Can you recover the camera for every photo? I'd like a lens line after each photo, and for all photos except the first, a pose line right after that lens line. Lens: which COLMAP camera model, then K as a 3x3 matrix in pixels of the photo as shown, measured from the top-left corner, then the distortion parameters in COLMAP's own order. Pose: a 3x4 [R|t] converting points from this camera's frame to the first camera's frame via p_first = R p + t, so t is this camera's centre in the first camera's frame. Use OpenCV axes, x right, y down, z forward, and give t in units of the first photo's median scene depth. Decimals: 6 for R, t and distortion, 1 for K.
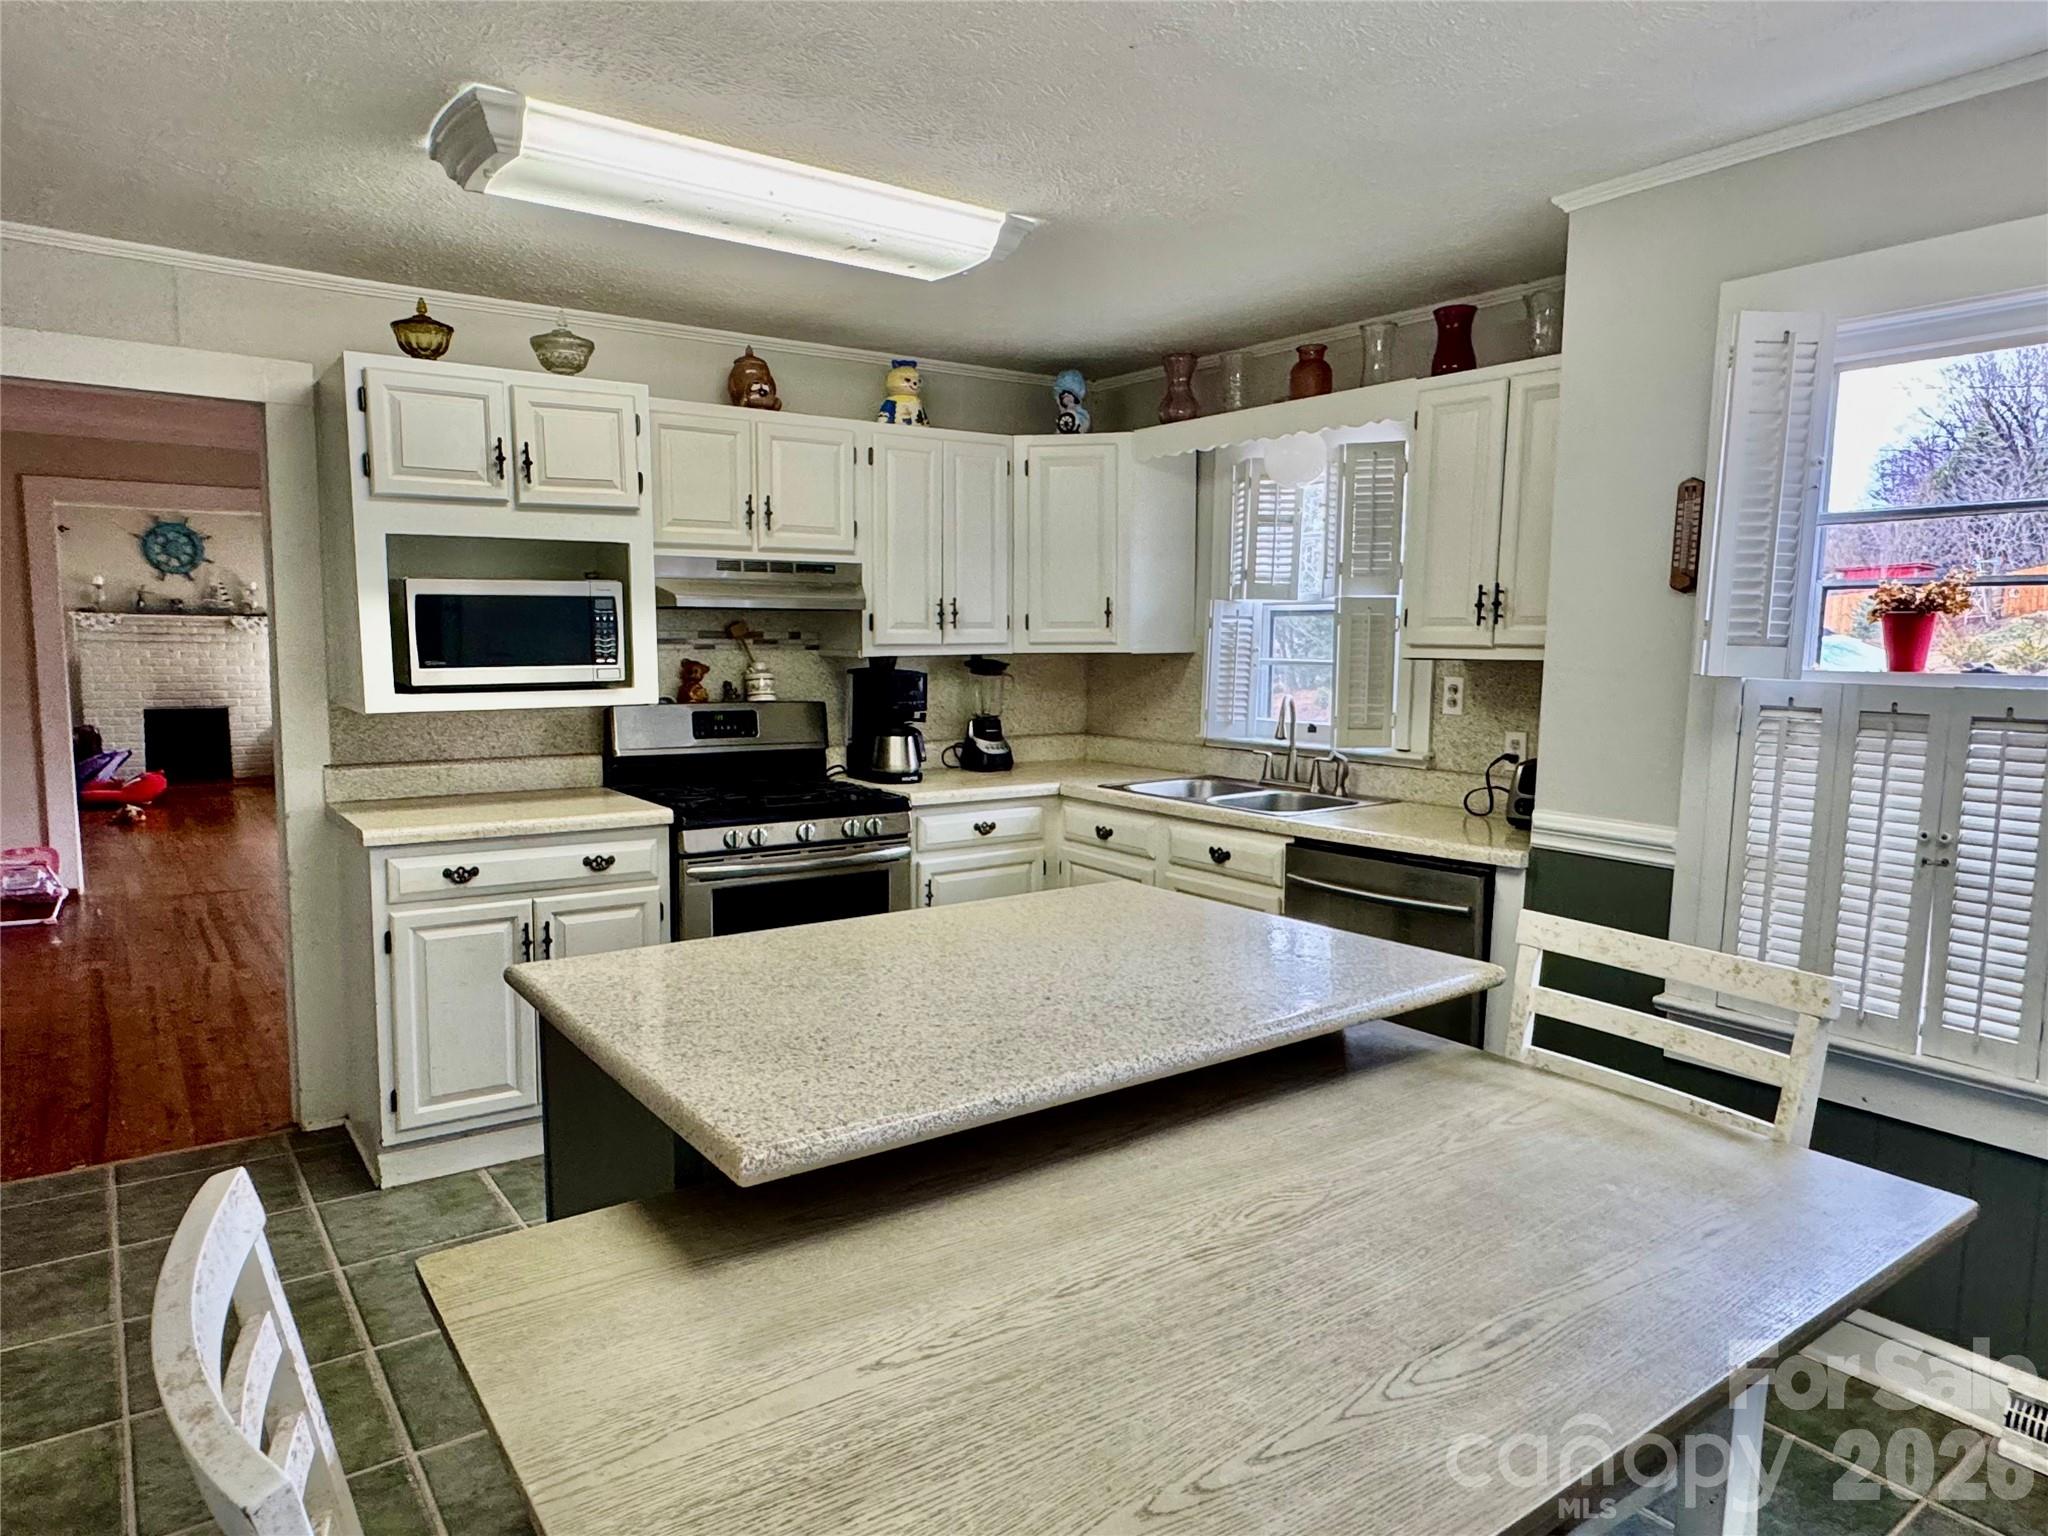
lens RADIAL K [[1297.2, 0, 1025.3], [0, 1297.2, 775.1], [0, 0, 1]] dist [0.007129, 0.003313]
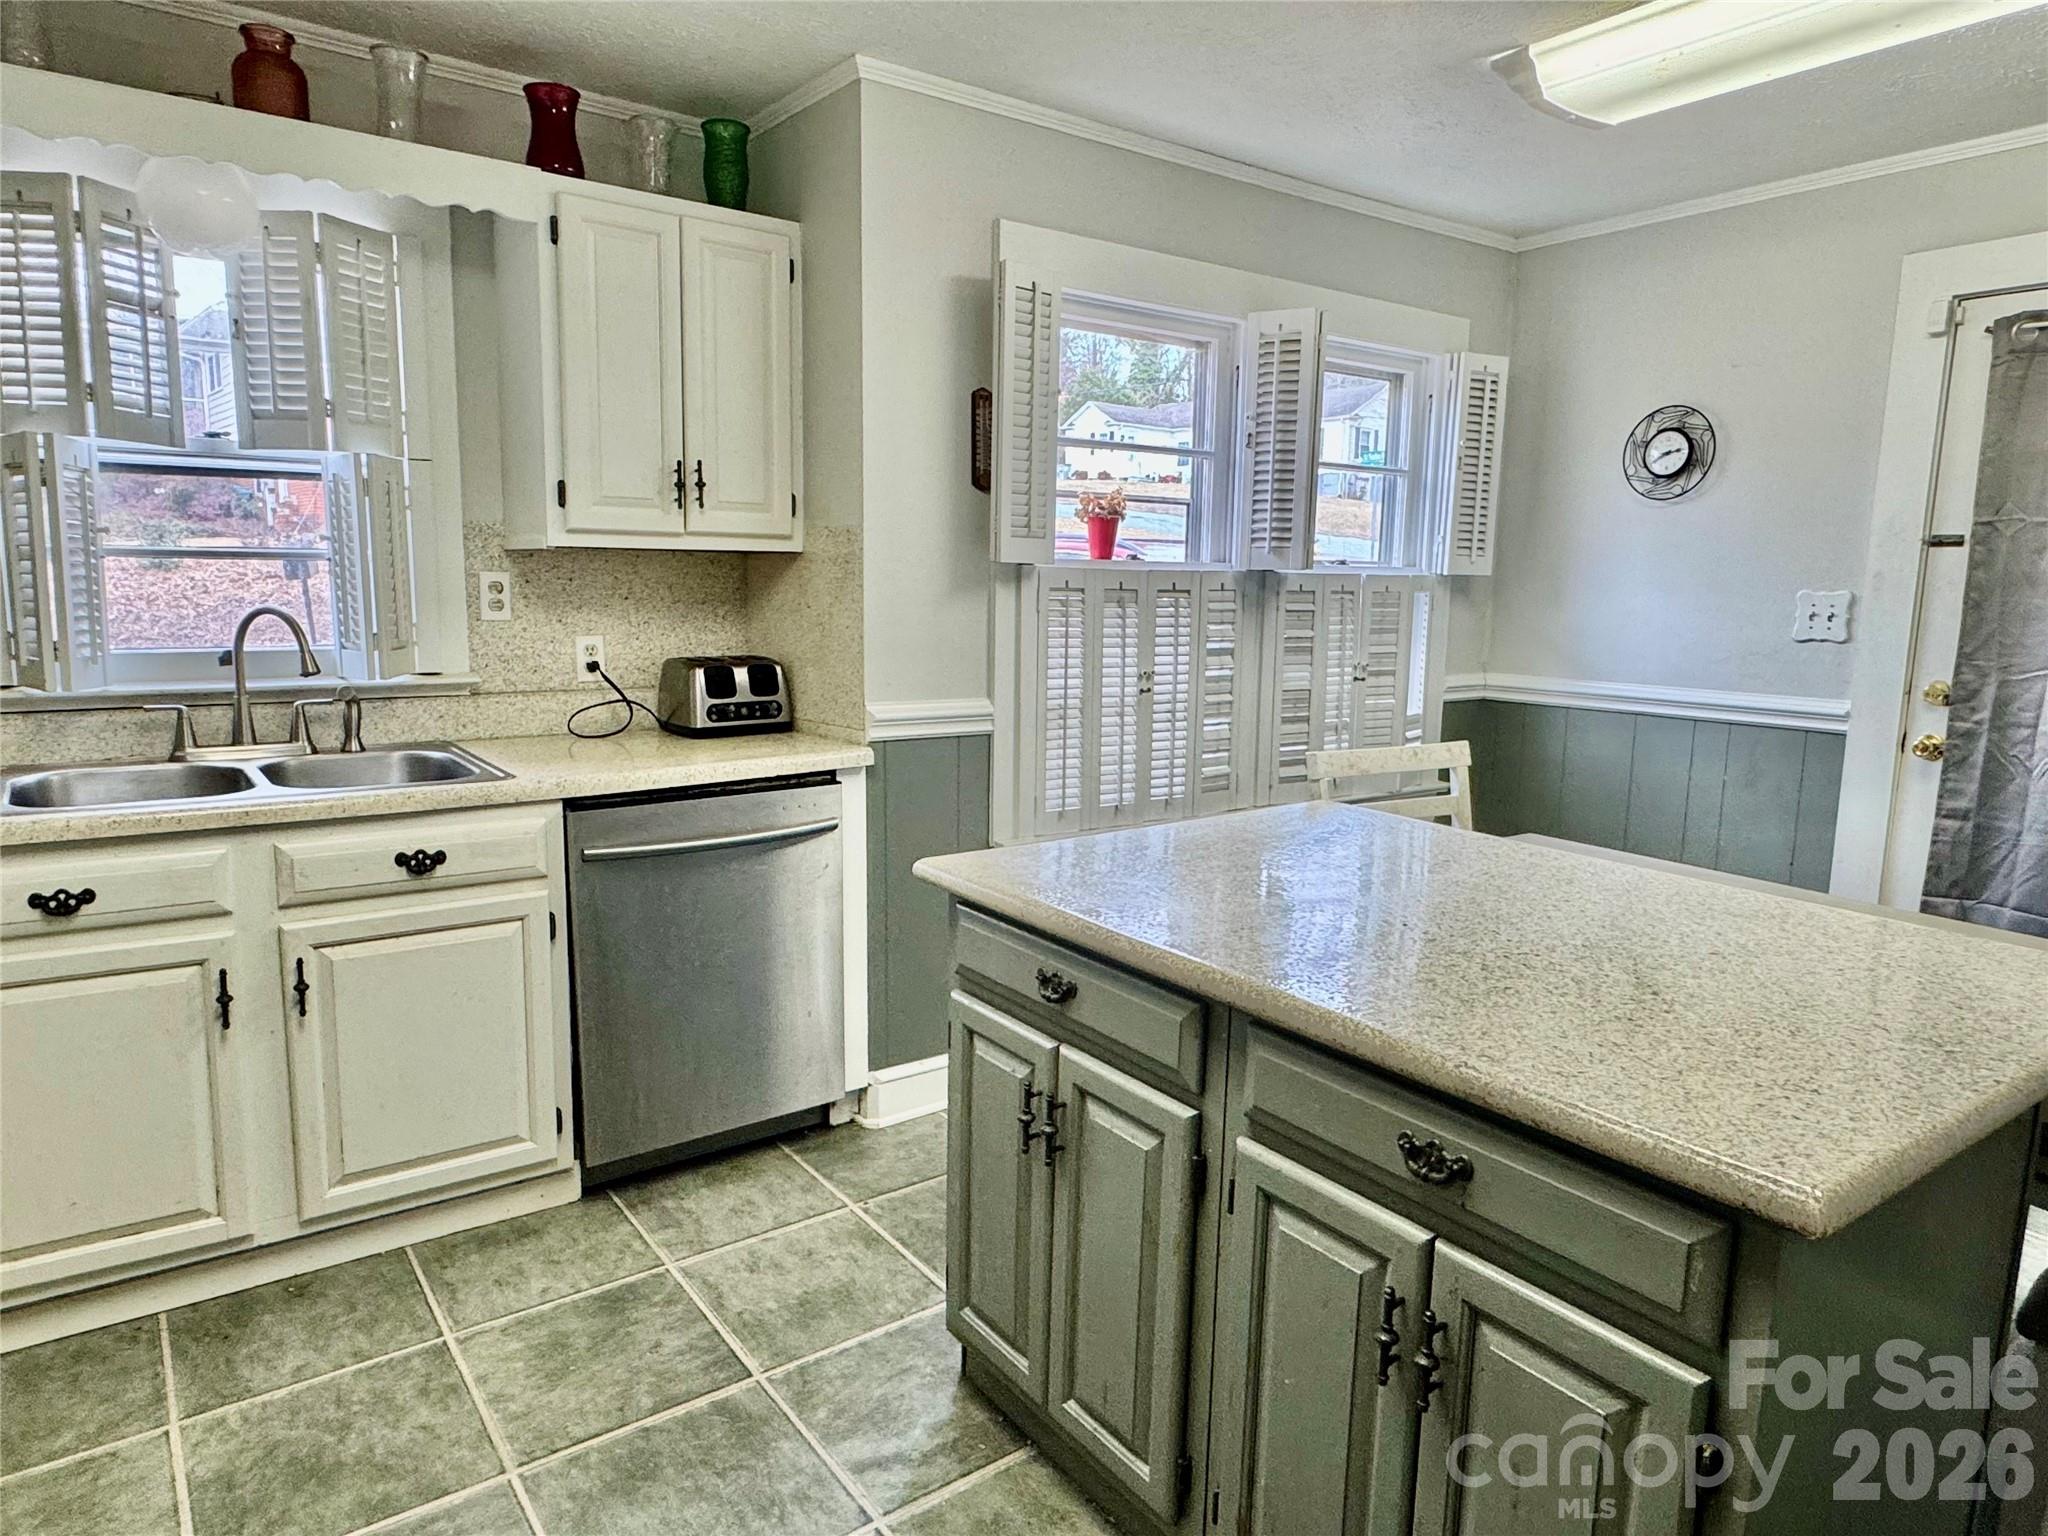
lens RADIAL K [[1297.2, 0, 1025.3], [0, 1297.2, 775.1], [0, 0, 1]] dist [0.007129, 0.003313]
pose [[0.022157, -0.183551, 0.982761, -0.556296], [0.084722, 0.979811, 0.181090, -0.084954], [-0.996158, 0.079249, 0.037261, 0.796969]]
